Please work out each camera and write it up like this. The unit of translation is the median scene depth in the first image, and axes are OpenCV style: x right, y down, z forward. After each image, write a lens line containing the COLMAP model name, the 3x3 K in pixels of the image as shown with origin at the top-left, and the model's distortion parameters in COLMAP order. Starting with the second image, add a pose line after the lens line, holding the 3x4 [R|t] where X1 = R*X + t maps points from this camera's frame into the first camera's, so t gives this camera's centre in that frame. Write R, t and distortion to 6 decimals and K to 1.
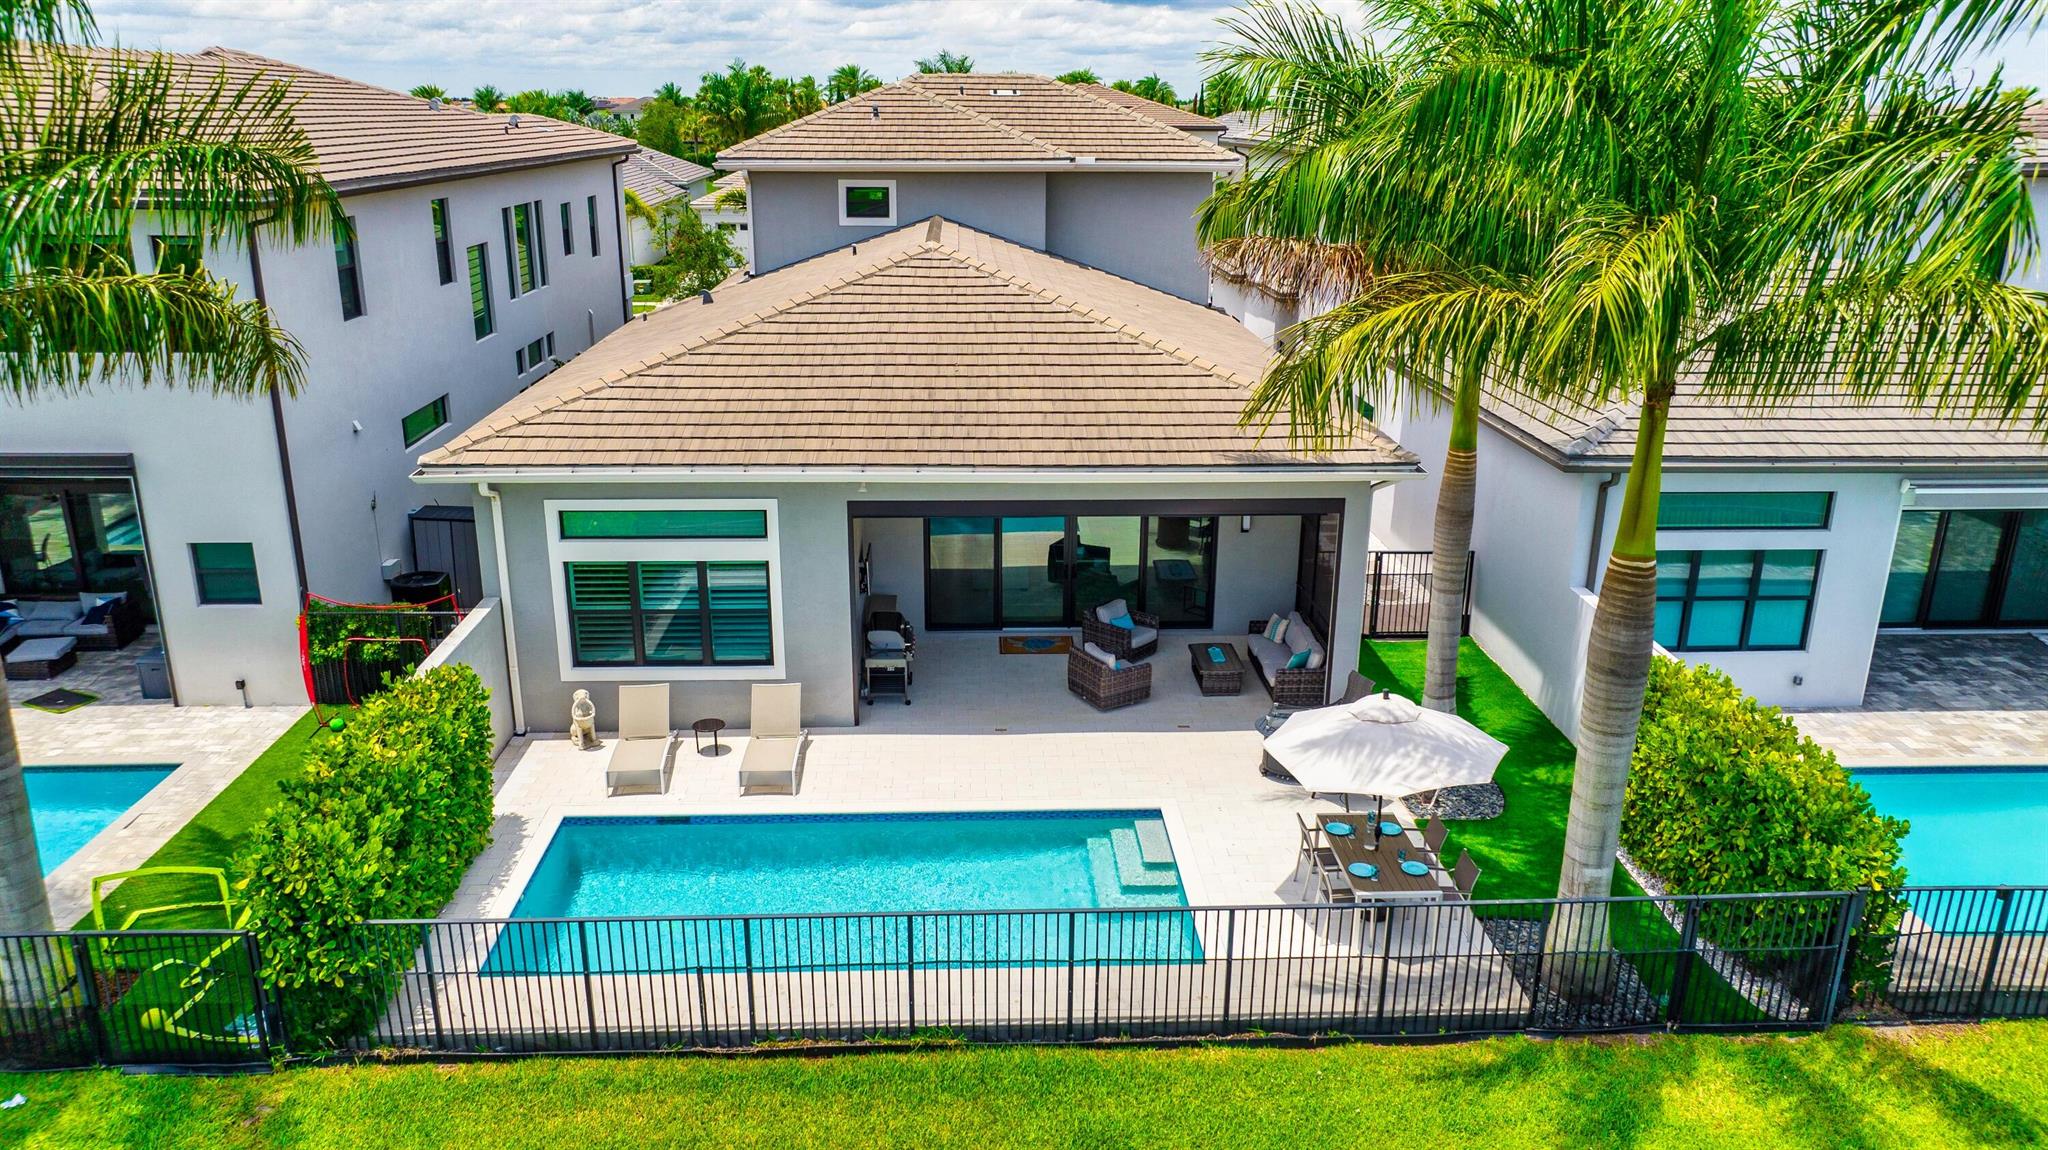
lens RADIAL K [[1409.3, 0, 1016.3], [0, 1409.3, 558.5], [0, 0, 1]] dist [-0.043058, 0.033670]
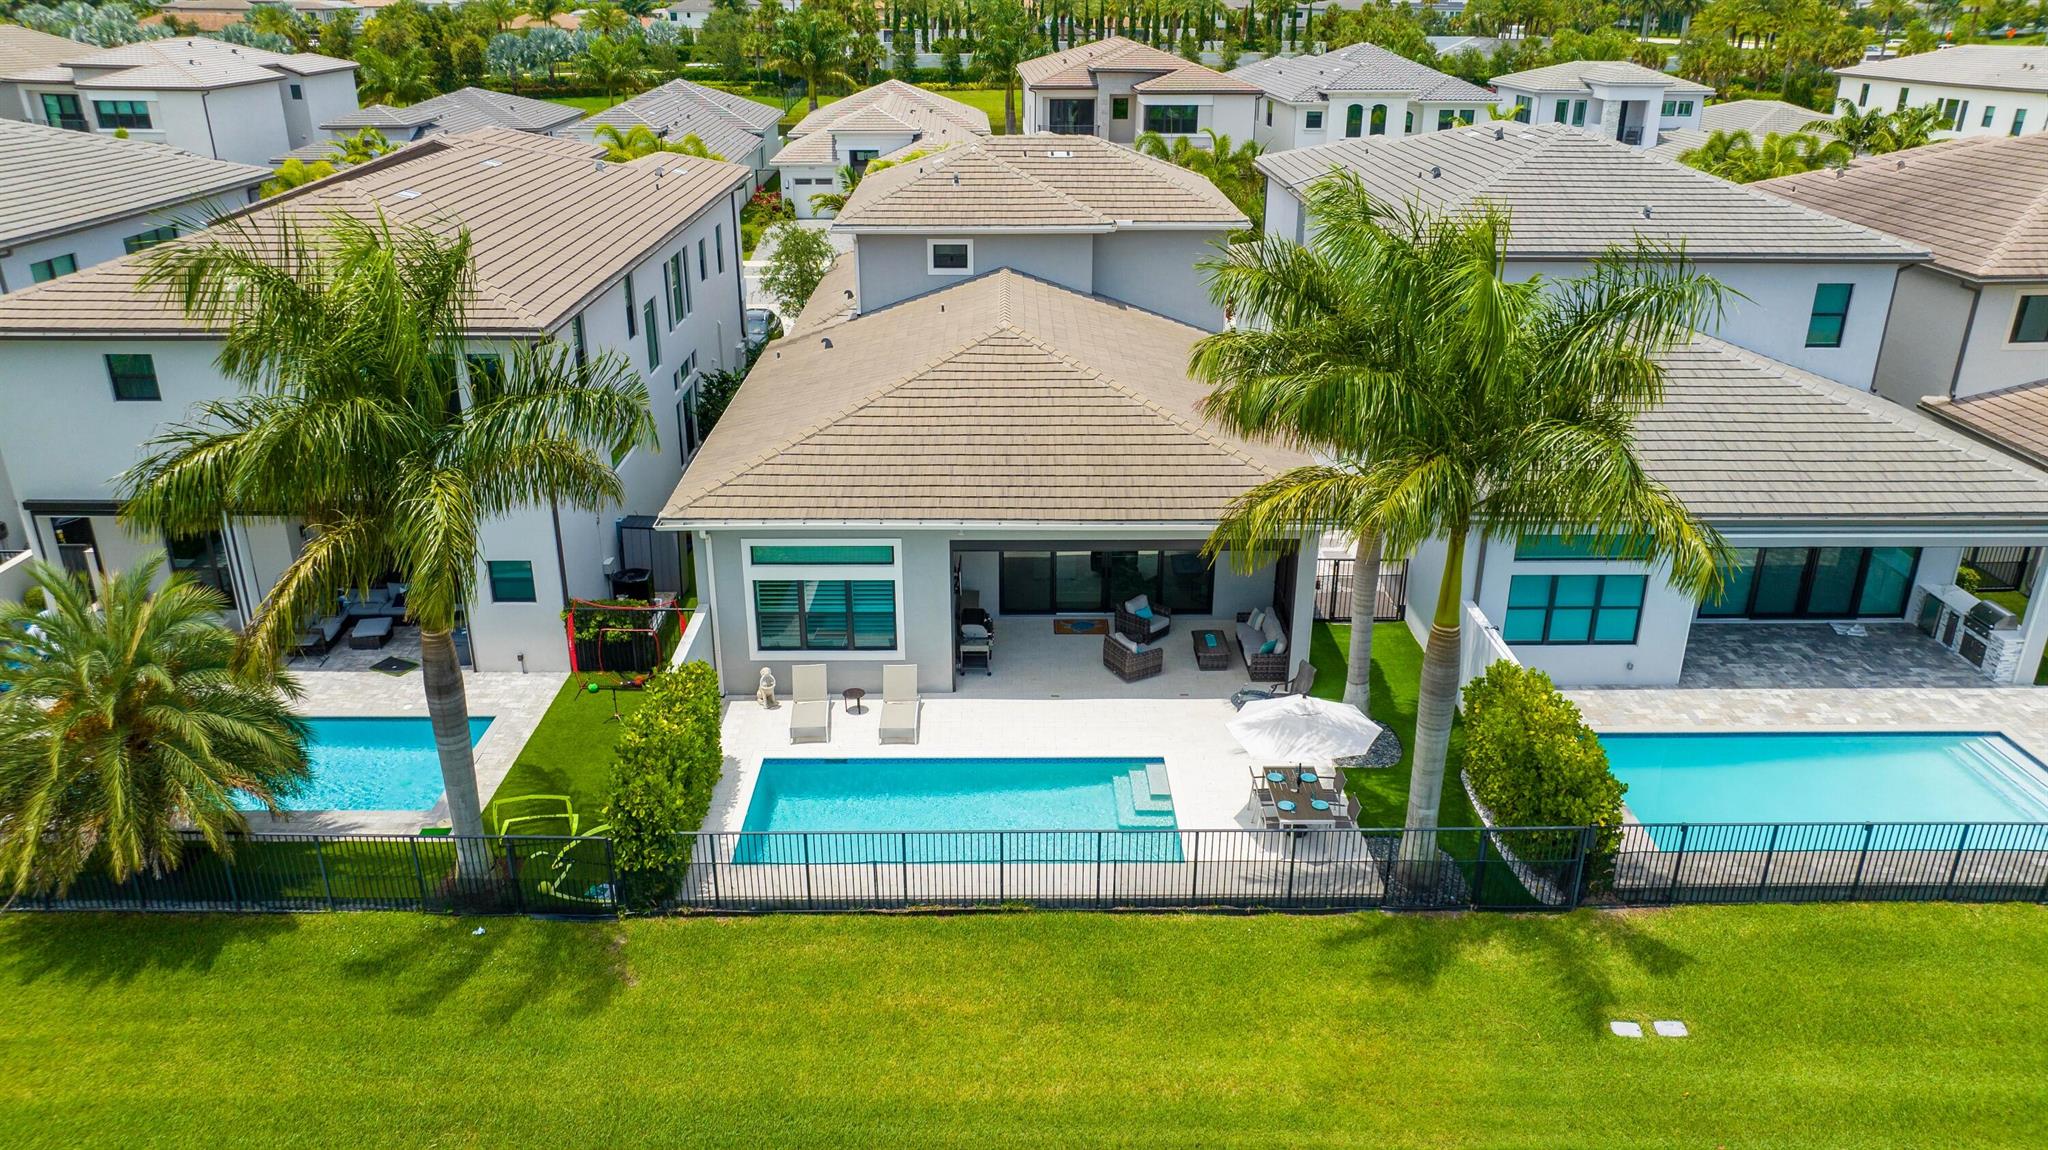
lens RADIAL K [[1409.3, 0, 1016.9], [0, 1409.3, 554.6], [0, 0, 1]] dist [-0.043058, 0.033670]
pose [[0.999400, 0.007975, -0.033694, -0.003048], [-0.005229, 0.996715, 0.080822, -0.141745], [0.034228, -0.080598, 0.996159, -0.428137]]
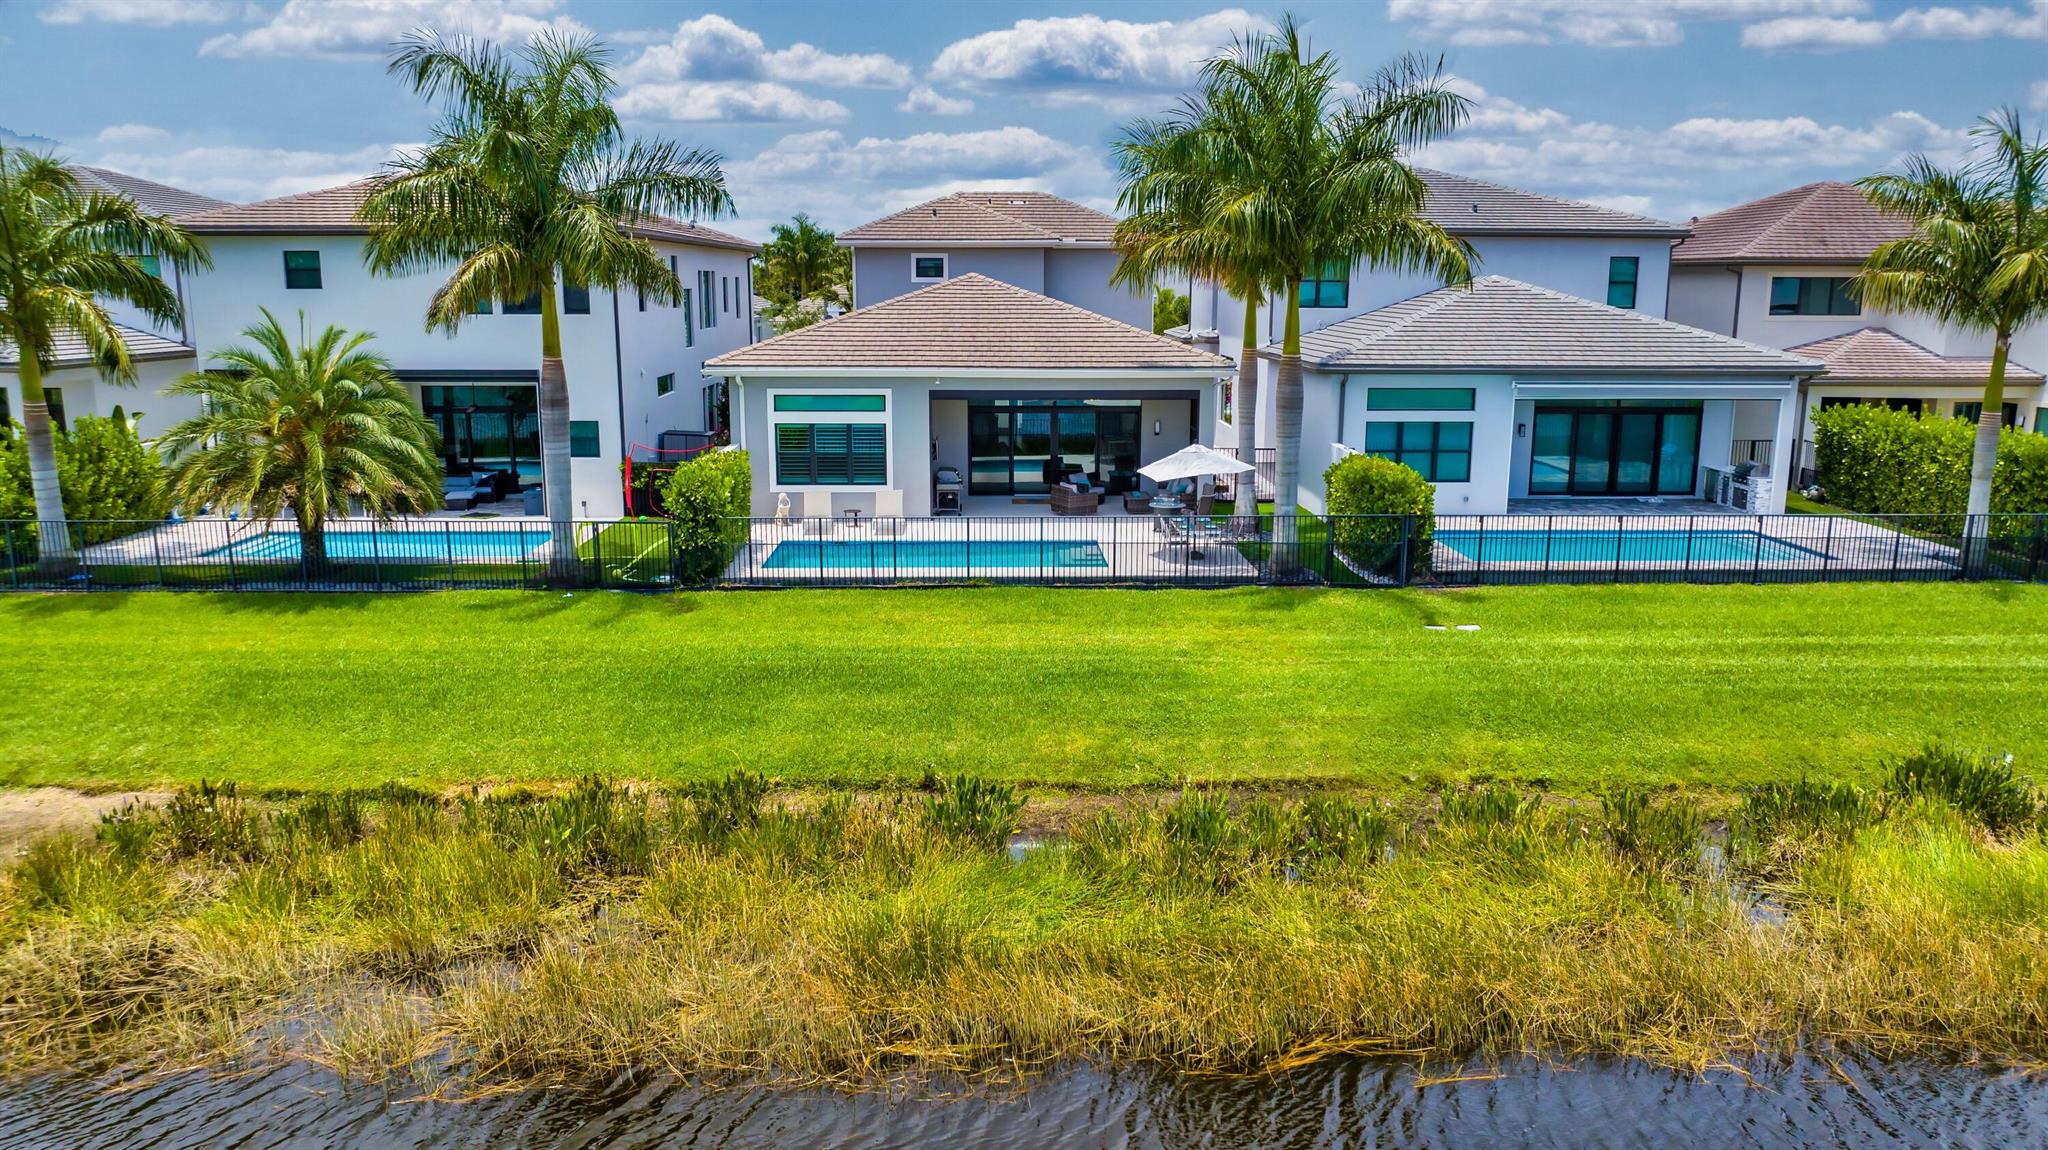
lens RADIAL K [[1409.3, 0, 1013.3], [0, 1409.3, 570.5], [0, 0, 1]] dist [-0.043058, 0.033670]
pose [[0.999816, -0.001921, -0.019062, 0.025767], [-0.000139, 0.994206, -0.107491, 0.393546], [0.019158, 0.107474, 0.994023, -0.813744]]
